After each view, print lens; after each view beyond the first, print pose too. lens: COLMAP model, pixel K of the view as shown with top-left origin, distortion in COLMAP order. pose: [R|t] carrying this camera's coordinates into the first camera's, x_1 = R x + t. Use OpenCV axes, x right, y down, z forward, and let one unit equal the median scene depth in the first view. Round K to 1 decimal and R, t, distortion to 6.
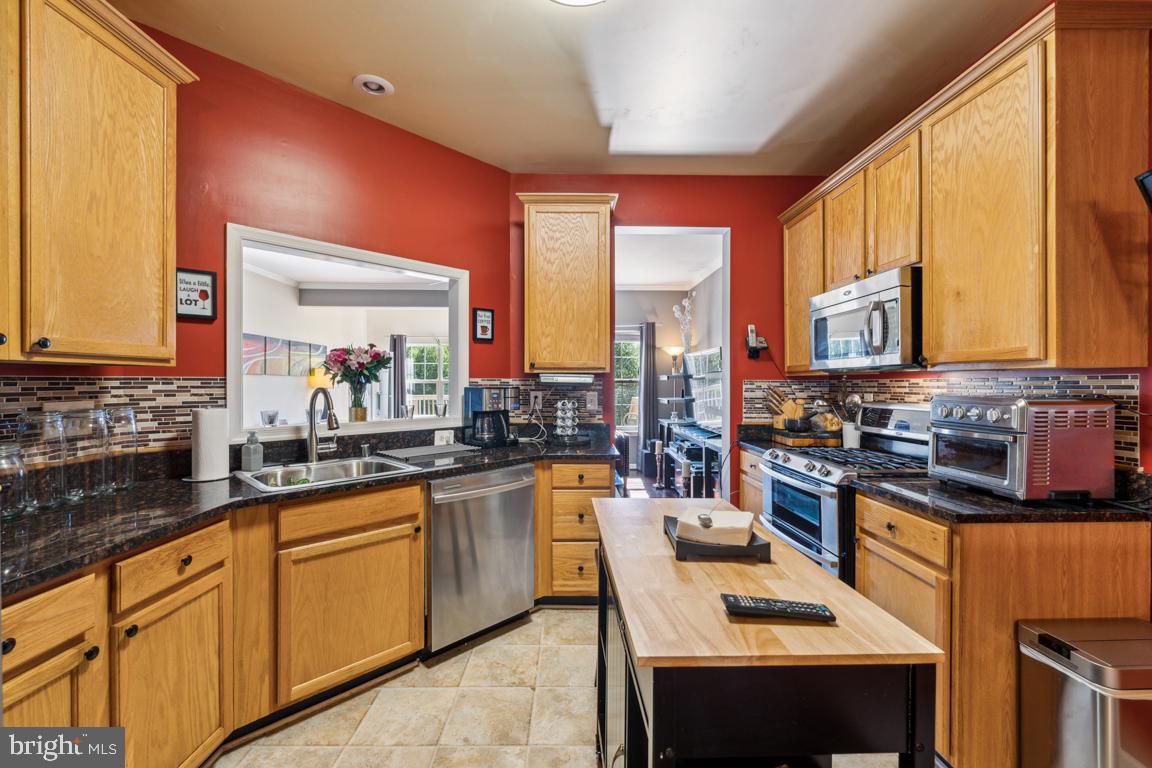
lens RADIAL K [[475.4, 0, 571.8], [0, 475.4, 384.7], [0, 0, 1]] dist [-0.002931, -0.000051]
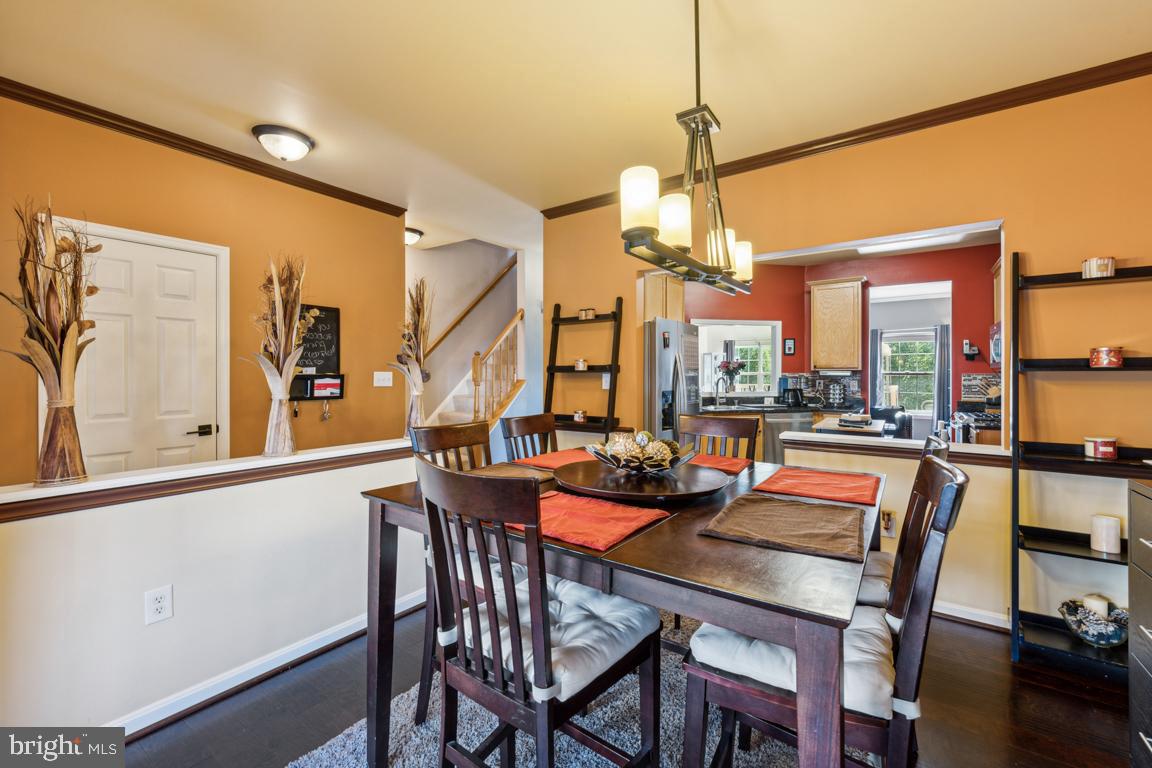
lens RADIAL K [[475.4, 0, 575.7], [0, 475.4, 375.3], [0, 0, 1]] dist [-0.002931, -0.000051]
pose [[0.809736, 0.001467, -0.586792, 0.270365], [-0.002157, 0.999998, -0.000478, -0.001000], [0.586790, 0.001653, 0.809738, -1.193440]]
